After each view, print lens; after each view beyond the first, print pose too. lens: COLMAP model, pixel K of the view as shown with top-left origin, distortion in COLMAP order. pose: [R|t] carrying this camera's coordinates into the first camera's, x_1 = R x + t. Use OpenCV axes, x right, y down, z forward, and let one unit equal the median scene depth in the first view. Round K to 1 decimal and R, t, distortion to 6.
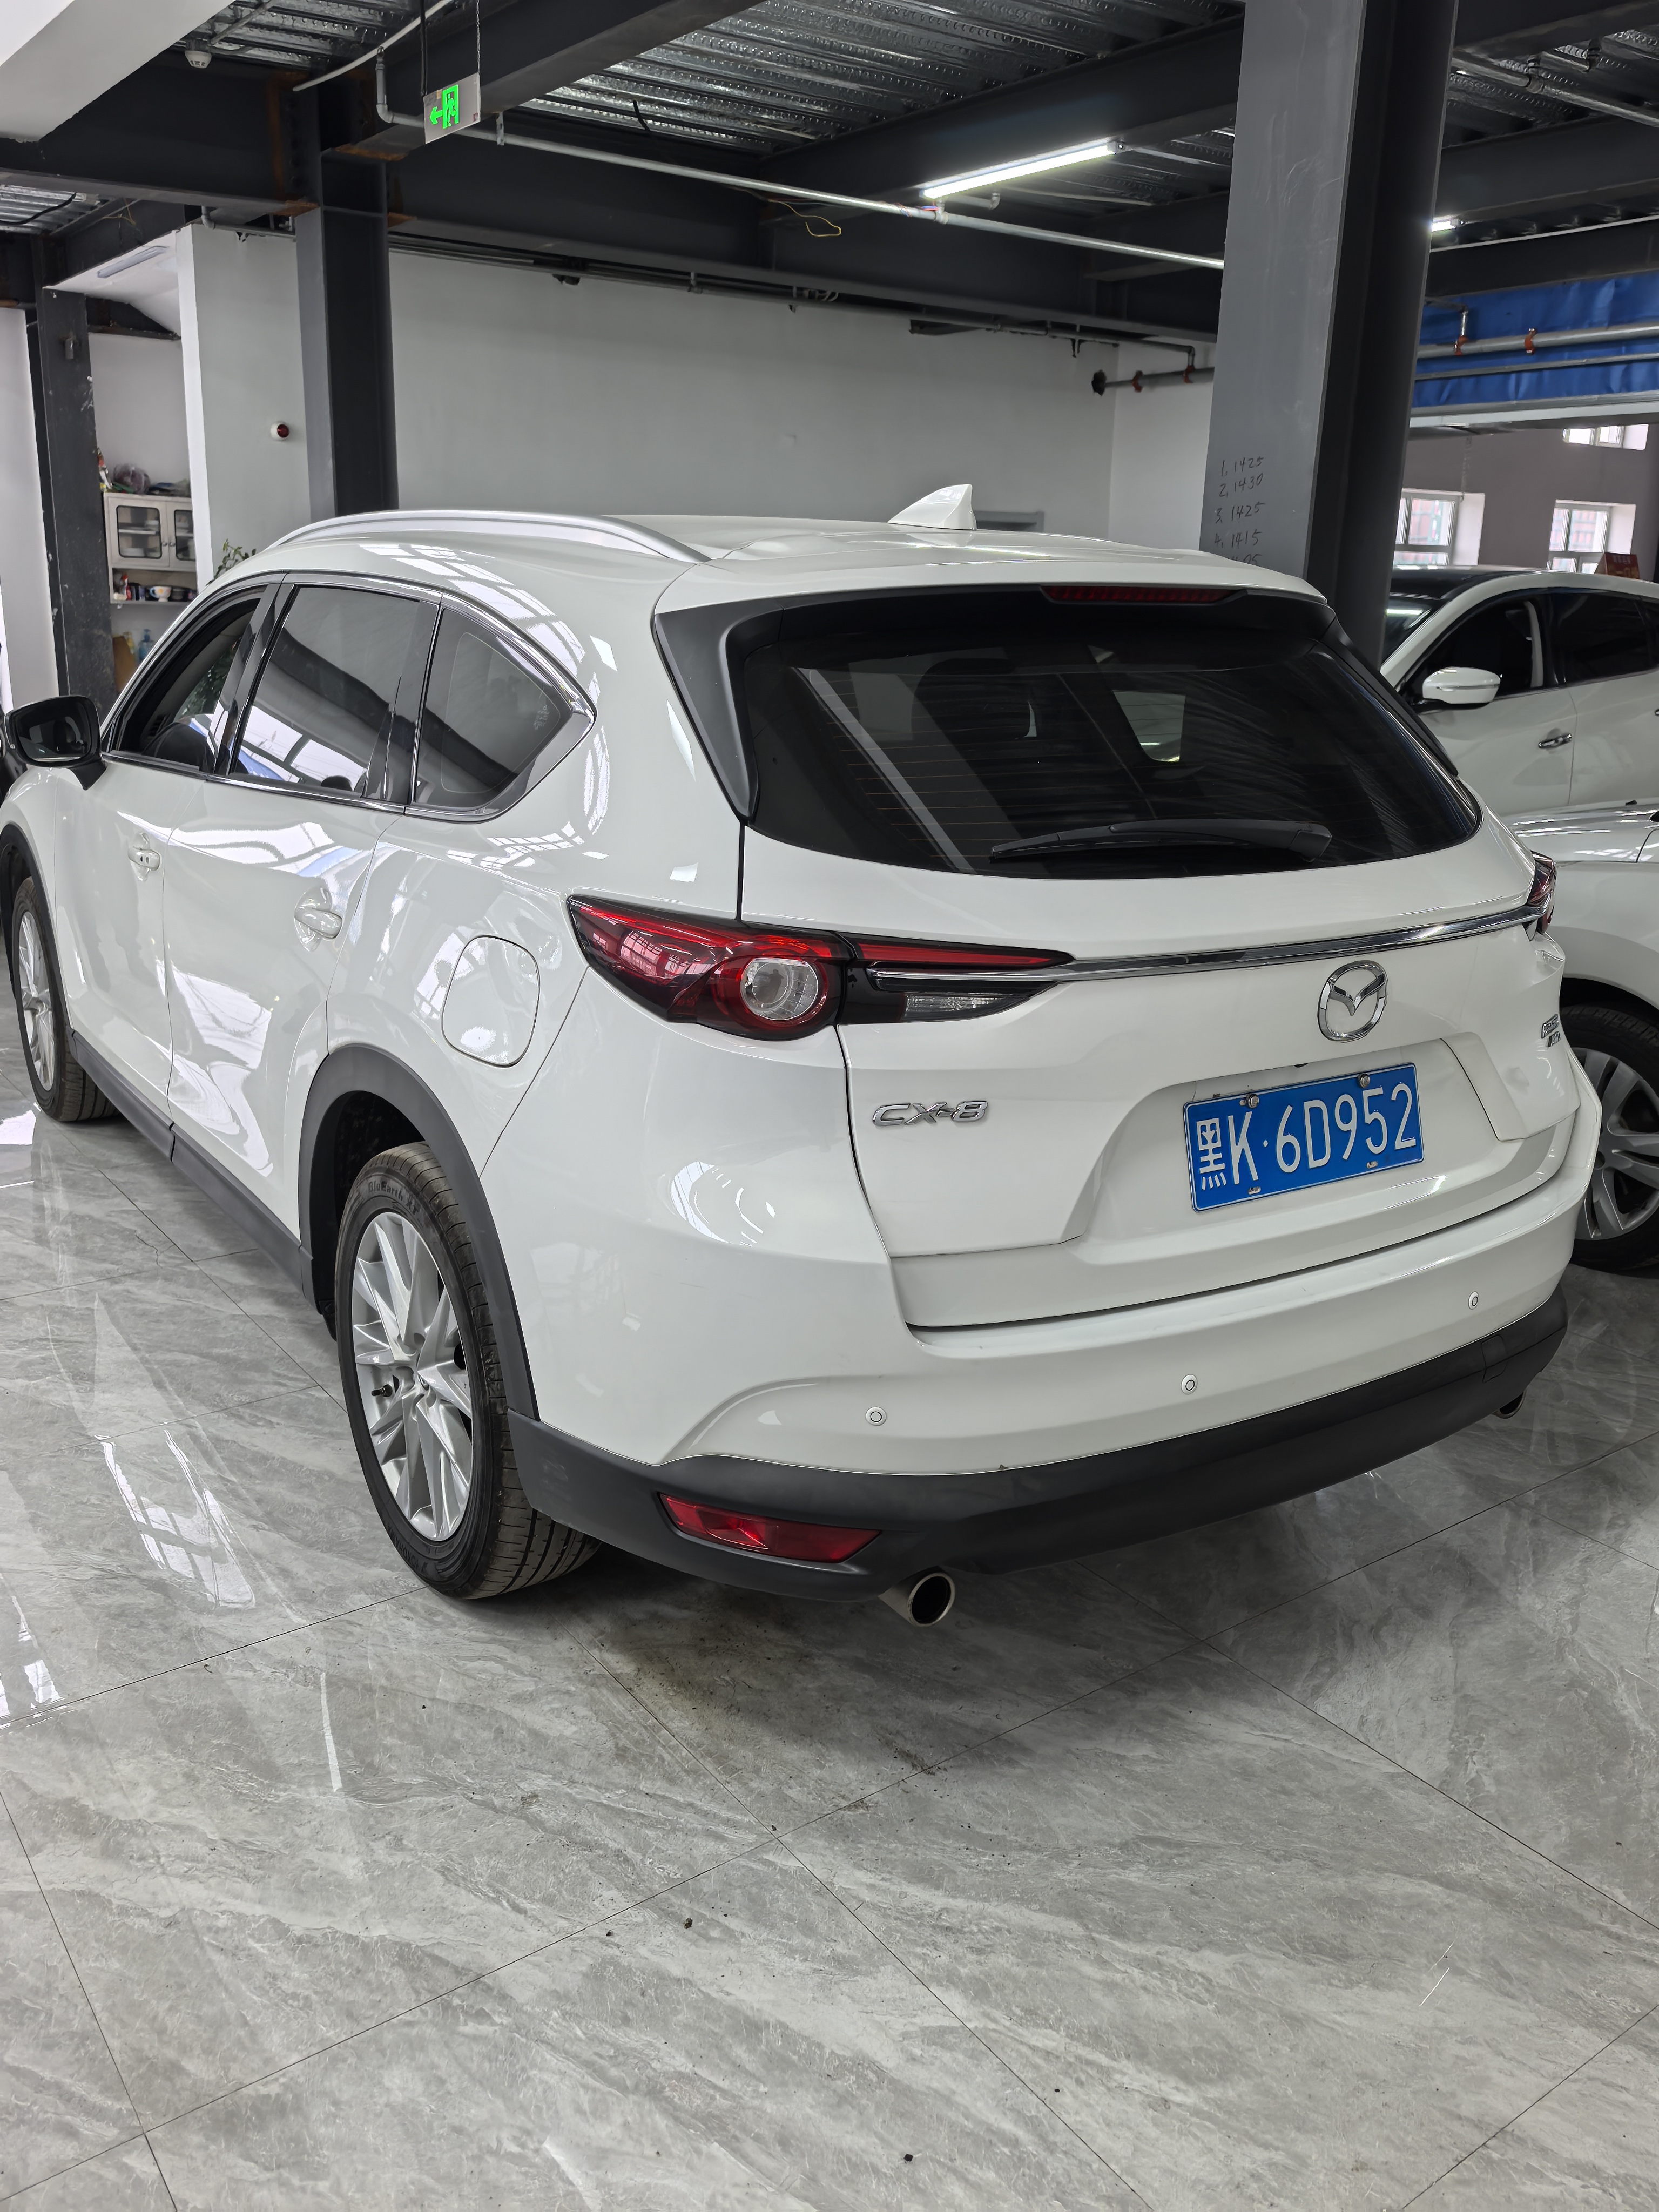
lens RADIAL K [[1763.5, 0, 816.3], [0, 1763.5, 1102.5], [0, 0, 1]] dist [0.055386, -0.086465]
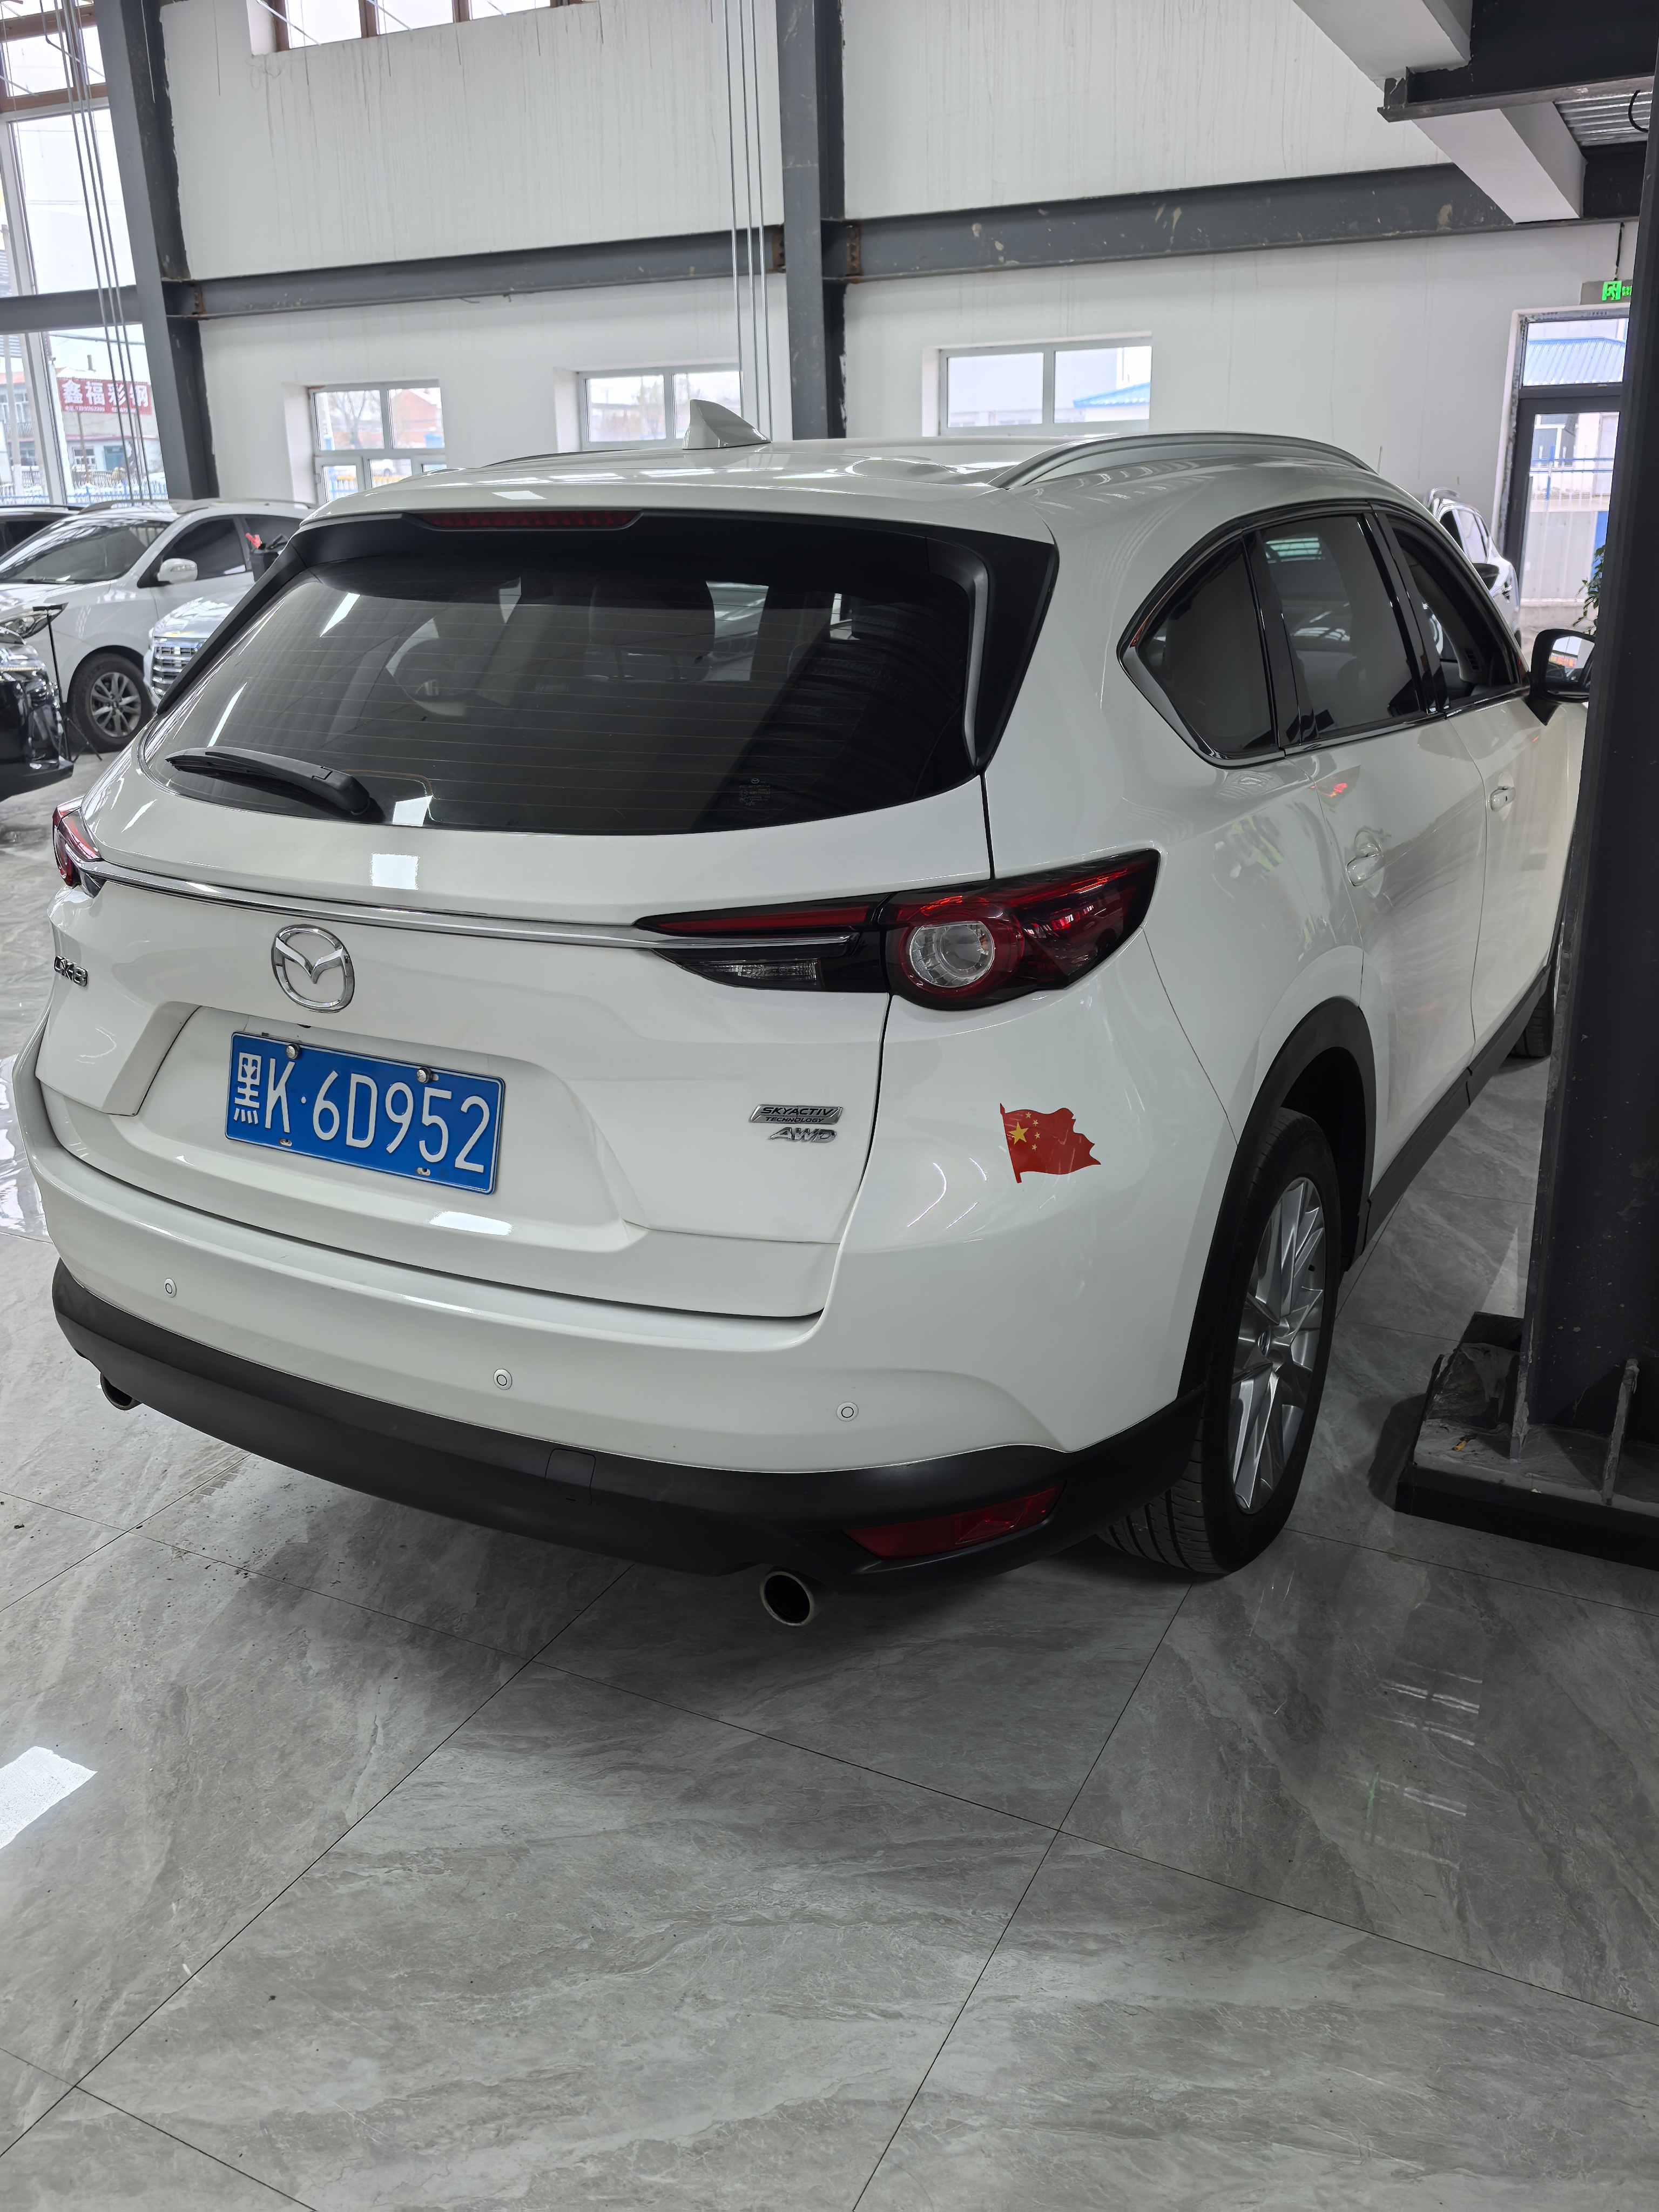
lens RADIAL K [[1763.5, 0, 816.3], [0, 1763.5, 1102.5], [0, 0, 1]] dist [0.055386, -0.086465]
pose [[0.459741, 0.255190, -0.850597, 1.188743], [-0.221058, 0.960559, 0.168700, -0.197443], [0.860100, 0.110473, 0.498020, 0.753328]]
